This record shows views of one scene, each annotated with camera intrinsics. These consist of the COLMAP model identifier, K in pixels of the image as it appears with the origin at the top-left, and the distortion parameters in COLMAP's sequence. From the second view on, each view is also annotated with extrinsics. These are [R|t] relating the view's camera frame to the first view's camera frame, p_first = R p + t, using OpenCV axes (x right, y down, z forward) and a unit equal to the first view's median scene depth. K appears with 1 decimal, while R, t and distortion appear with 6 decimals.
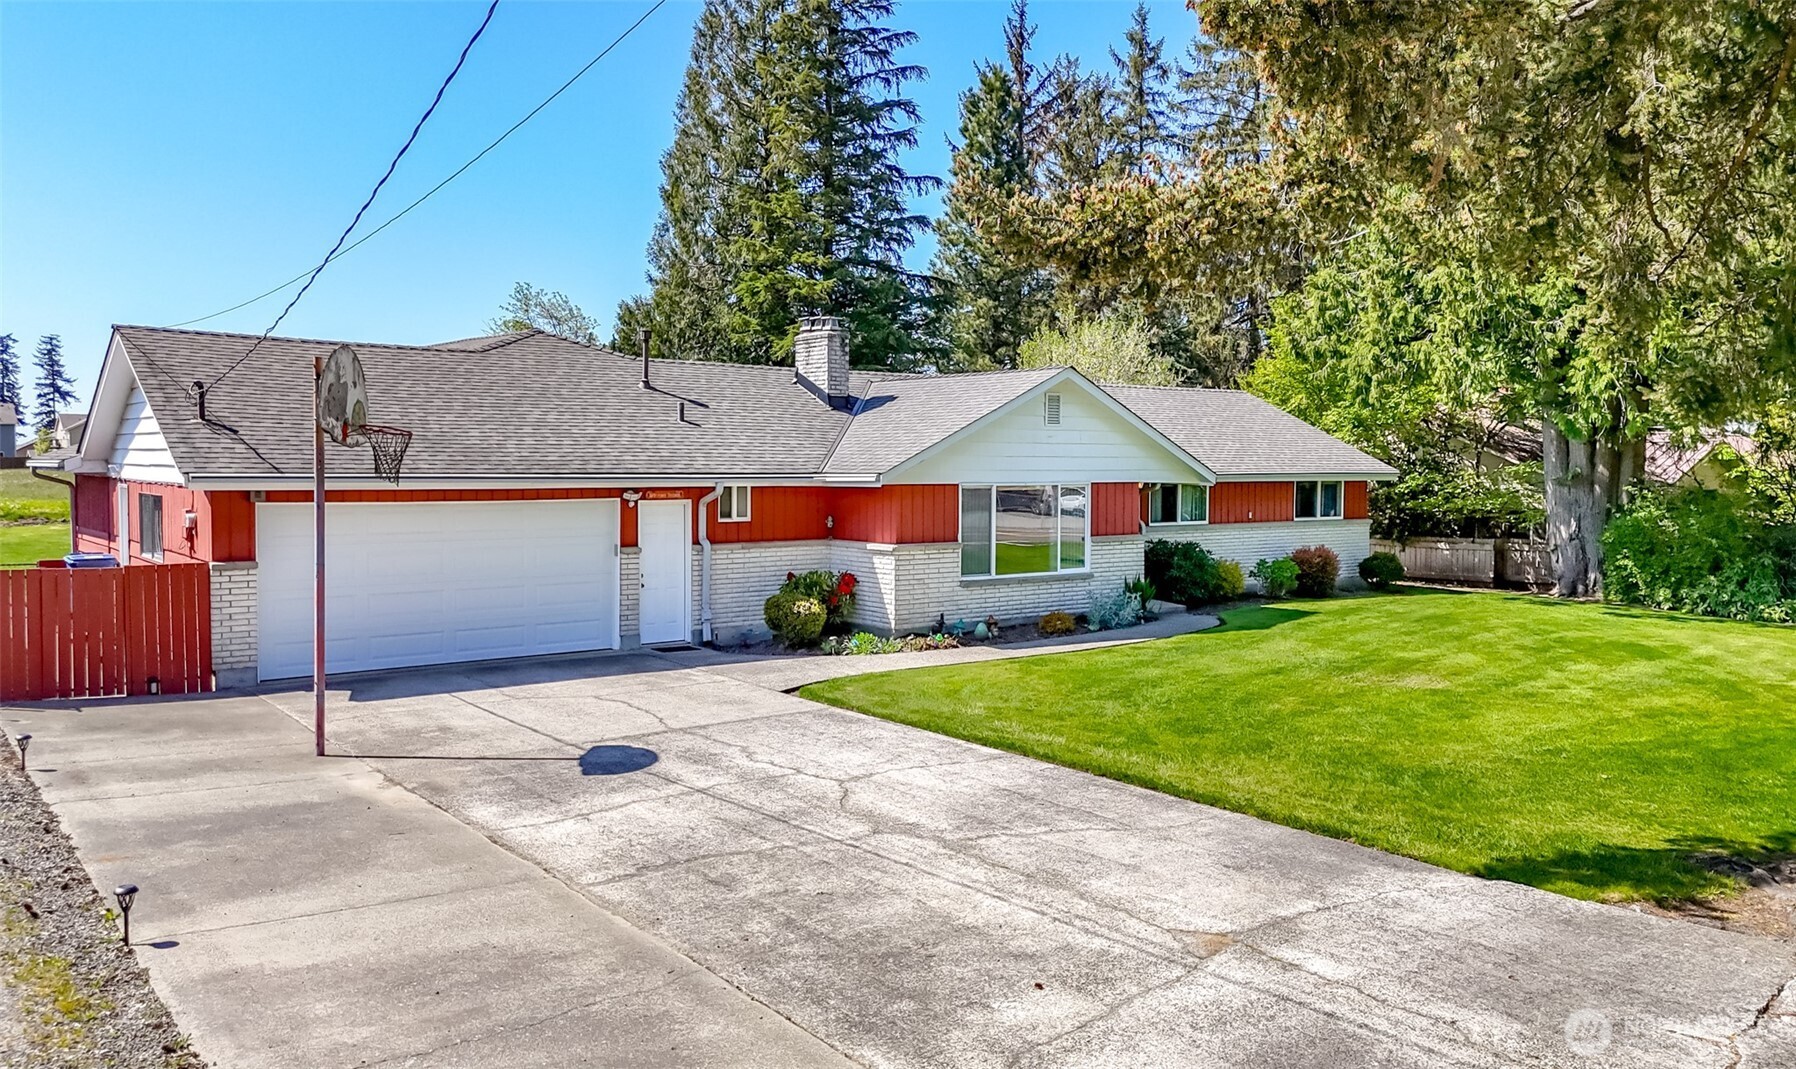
lens RADIAL K [[1380.4, 0, 898.0], [0, 1380.4, 534.5], [0, 0, 1]] dist [0.073244, -0.000031]
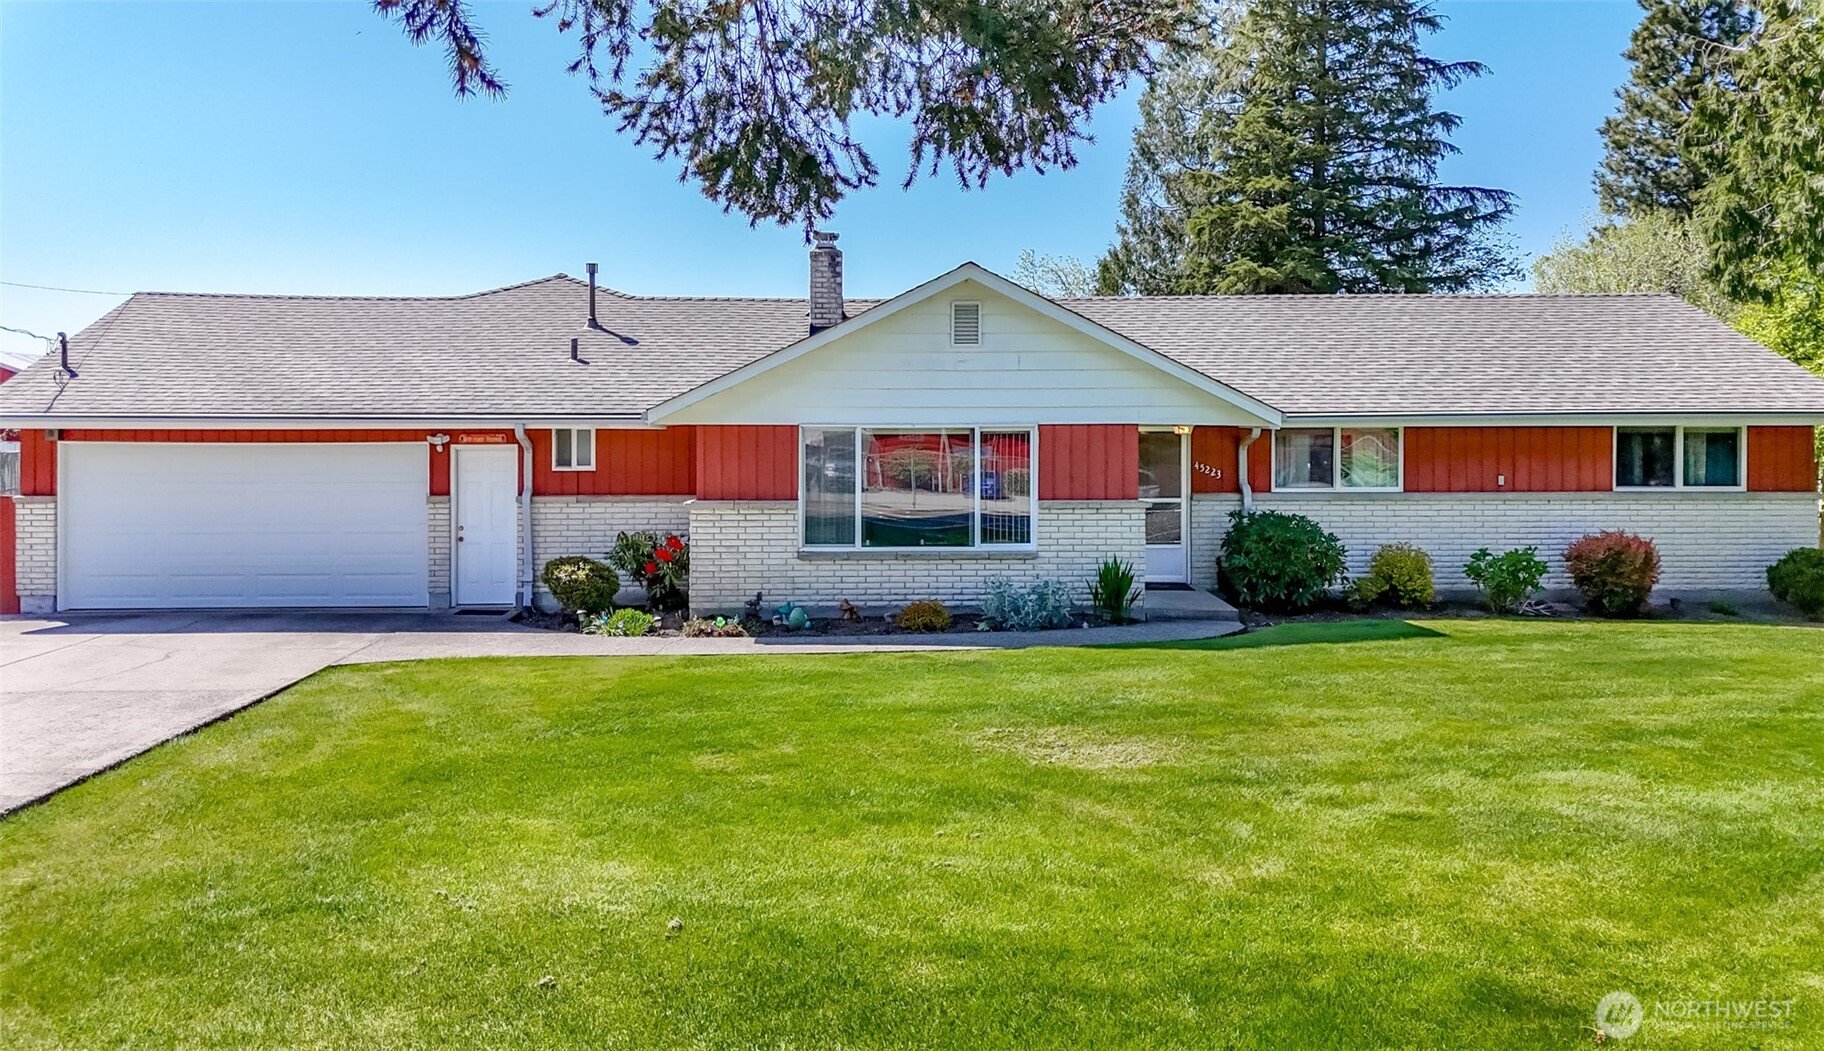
lens RADIAL K [[1312.7, 0, 911.2], [0, 1312.7, 473.1], [0, 0, 1]] dist [0.116716, -0.134909]
pose [[0.790253, 0.008860, -0.612717, 0.551145], [-0.027134, 0.999421, -0.020544, 0.003480], [0.612180, 0.032860, 0.790036, 0.467912]]
